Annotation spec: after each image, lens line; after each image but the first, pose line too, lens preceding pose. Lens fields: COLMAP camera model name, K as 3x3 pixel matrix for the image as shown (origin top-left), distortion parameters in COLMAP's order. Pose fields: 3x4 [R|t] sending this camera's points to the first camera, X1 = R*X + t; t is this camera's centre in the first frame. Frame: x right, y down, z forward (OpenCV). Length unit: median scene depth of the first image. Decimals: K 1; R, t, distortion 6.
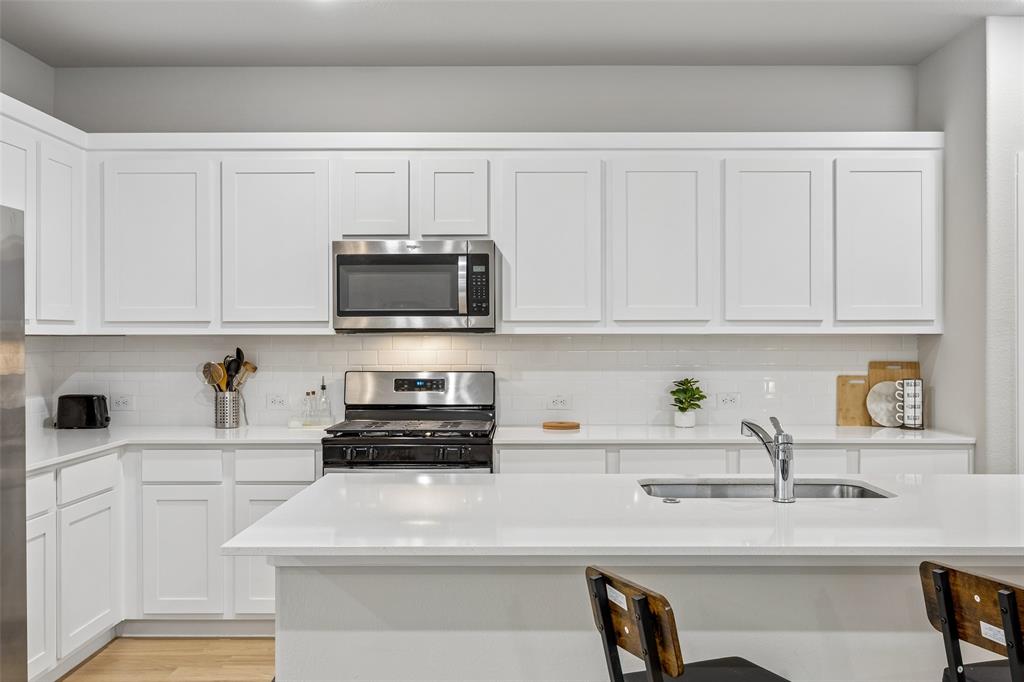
lens RADIAL K [[970.5, 0, 512.0], [0, 970.5, 341.0], [0, 0, 1]] dist [0.010148, 0.002594]
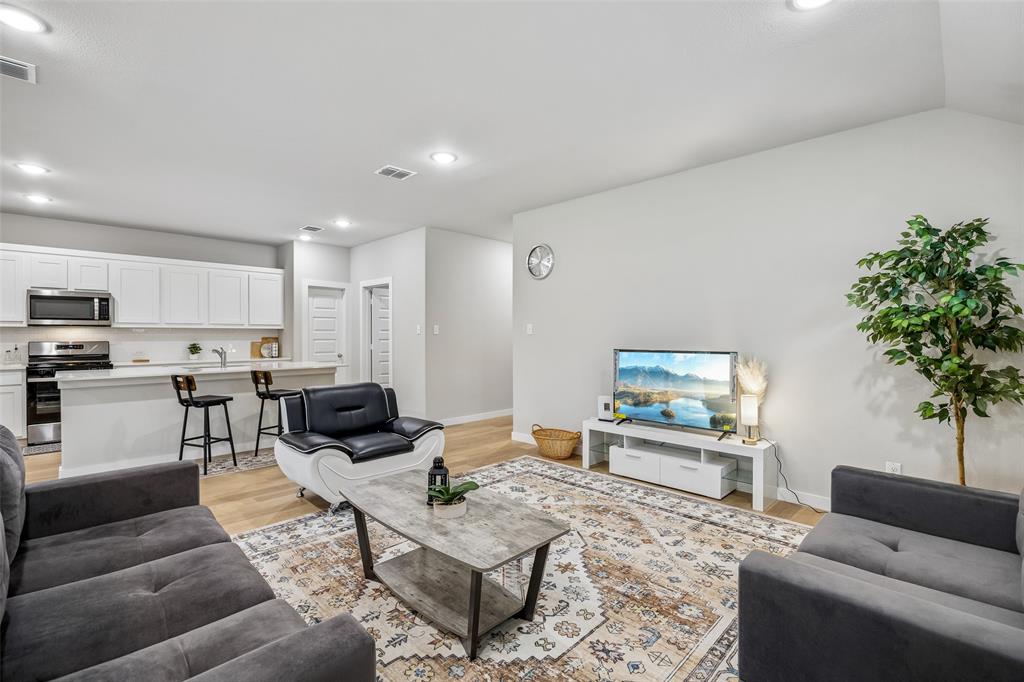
lens RADIAL K [[455.4, 0, 516.5], [0, 455.4, 335.8], [0, 0, 1]] dist [-0.016505, -0.000084]
pose [[0.694903, -0.000387, 0.719103, -0.132447], [0.000438, 1.000000, 0.000115, 0.016924], [-0.719103, 0.000235, 0.694903, -0.686748]]
